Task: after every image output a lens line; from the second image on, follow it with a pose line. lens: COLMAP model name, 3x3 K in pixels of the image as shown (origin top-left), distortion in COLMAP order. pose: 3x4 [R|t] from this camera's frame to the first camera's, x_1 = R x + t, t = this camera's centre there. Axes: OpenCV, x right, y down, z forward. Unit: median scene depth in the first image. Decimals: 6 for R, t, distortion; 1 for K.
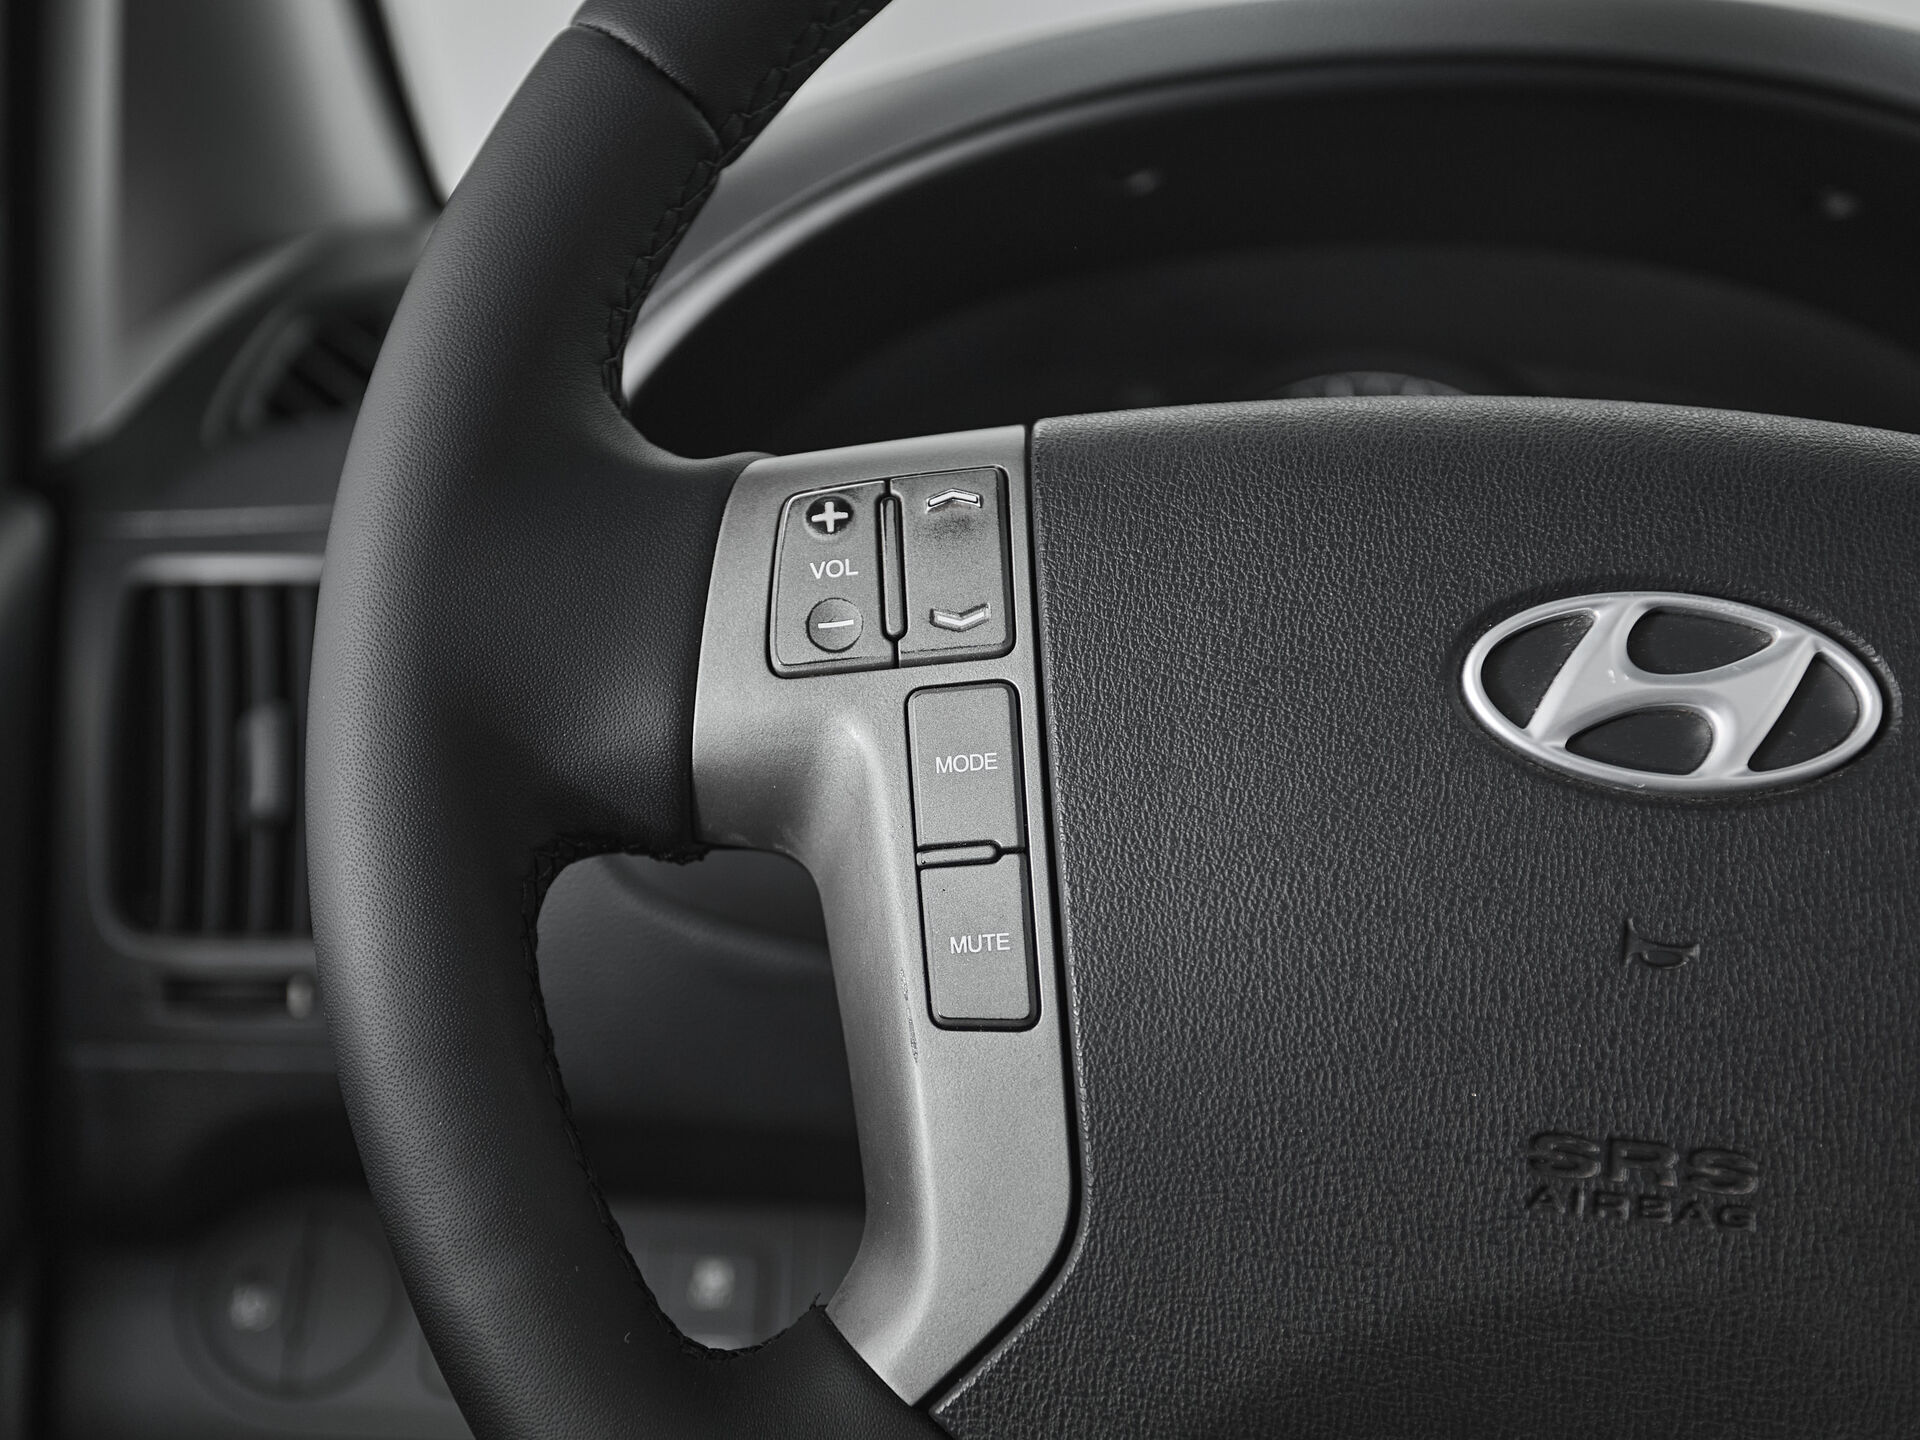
lens RADIAL K [[2622.1, 0, 834.3], [0, 2622.1, 843.5], [0, 0, 1]] dist [0.069390, 0.000000]
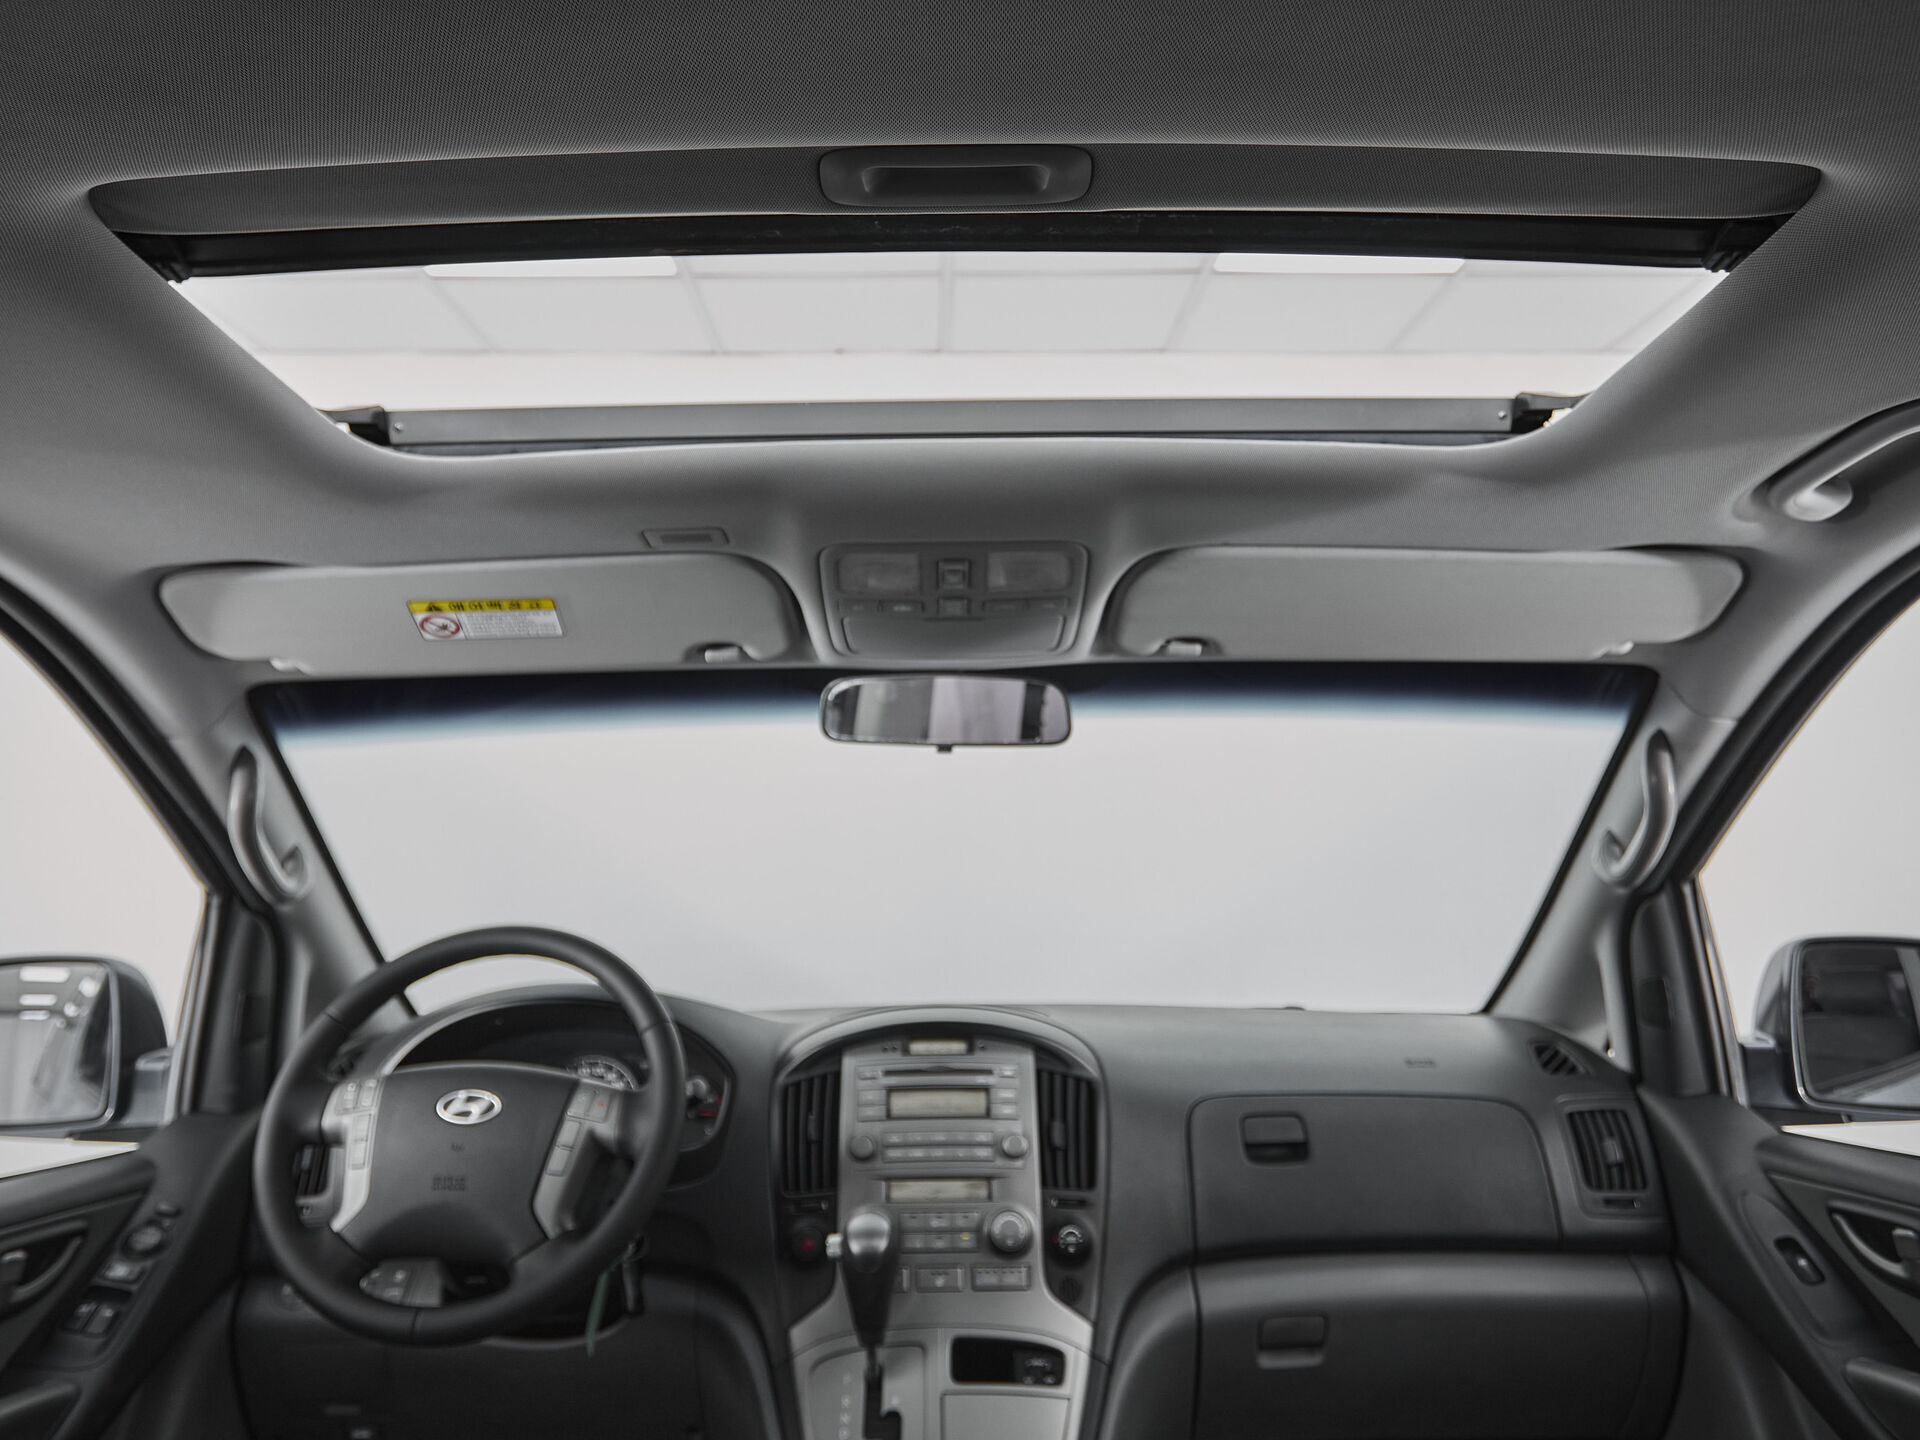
lens RADIAL K [[1240.6, 0, 945.1], [0, 1240.6, 721.3], [0, 0, 1]] dist [-0.009688, 0.002031]
pose [[0.996114, -0.034777, 0.080911, 1.291954], [0.065780, 0.904675, -0.420993, 0.453717], [-0.058558, 0.424680, 0.903448, -2.294695]]
